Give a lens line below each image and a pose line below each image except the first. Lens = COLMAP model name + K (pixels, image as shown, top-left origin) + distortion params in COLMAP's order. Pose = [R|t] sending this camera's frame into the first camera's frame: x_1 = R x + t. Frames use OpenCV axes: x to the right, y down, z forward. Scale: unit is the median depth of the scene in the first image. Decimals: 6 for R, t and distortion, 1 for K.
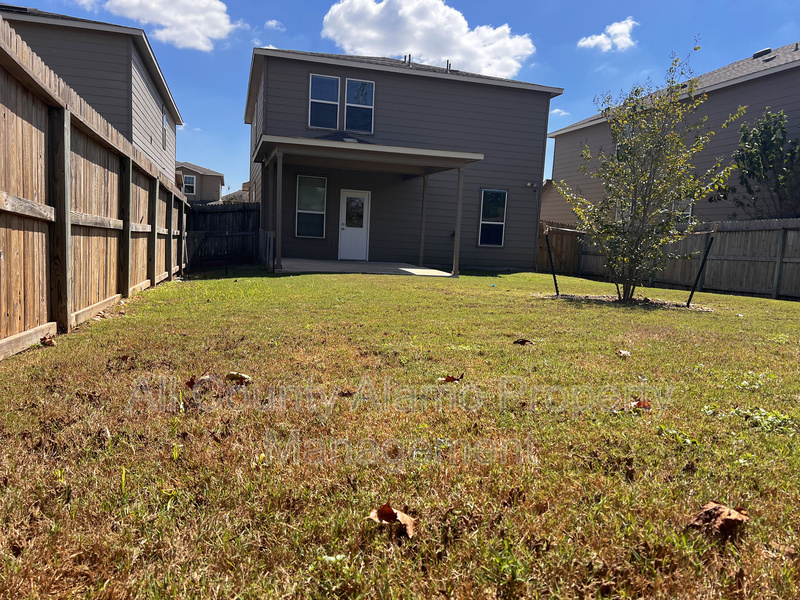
lens RADIAL K [[601.9, 0, 410.2], [0, 601.9, 319.9], [0, 0, 1]] dist [0.040017, -0.045928]
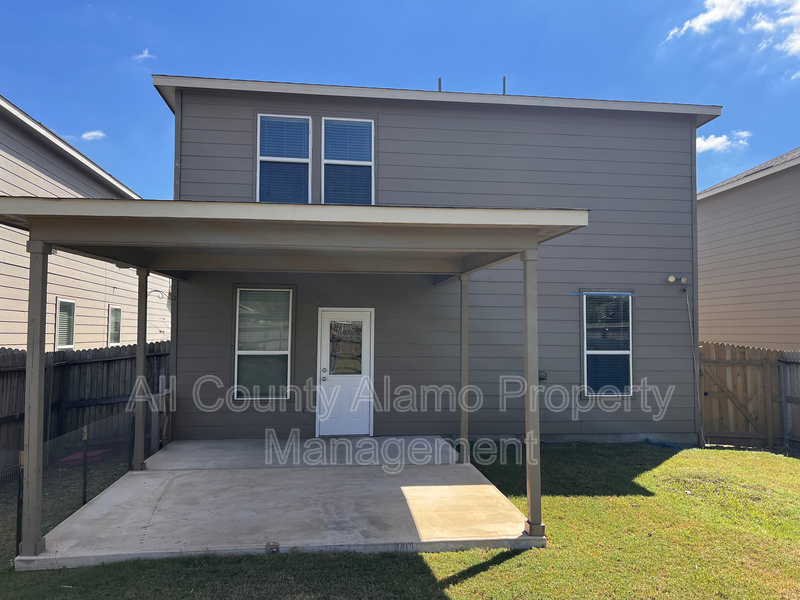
lens RADIAL K [[601.9, 0, 404.9], [0, 601.9, 323.2], [0, 0, 1]] dist [0.040017, -0.045928]
pose [[0.984424, -0.047948, -0.169148, 0.056799], [0.020123, 0.986499, -0.162528, -0.113229], [0.174657, 0.156592, 0.972098, 0.485760]]
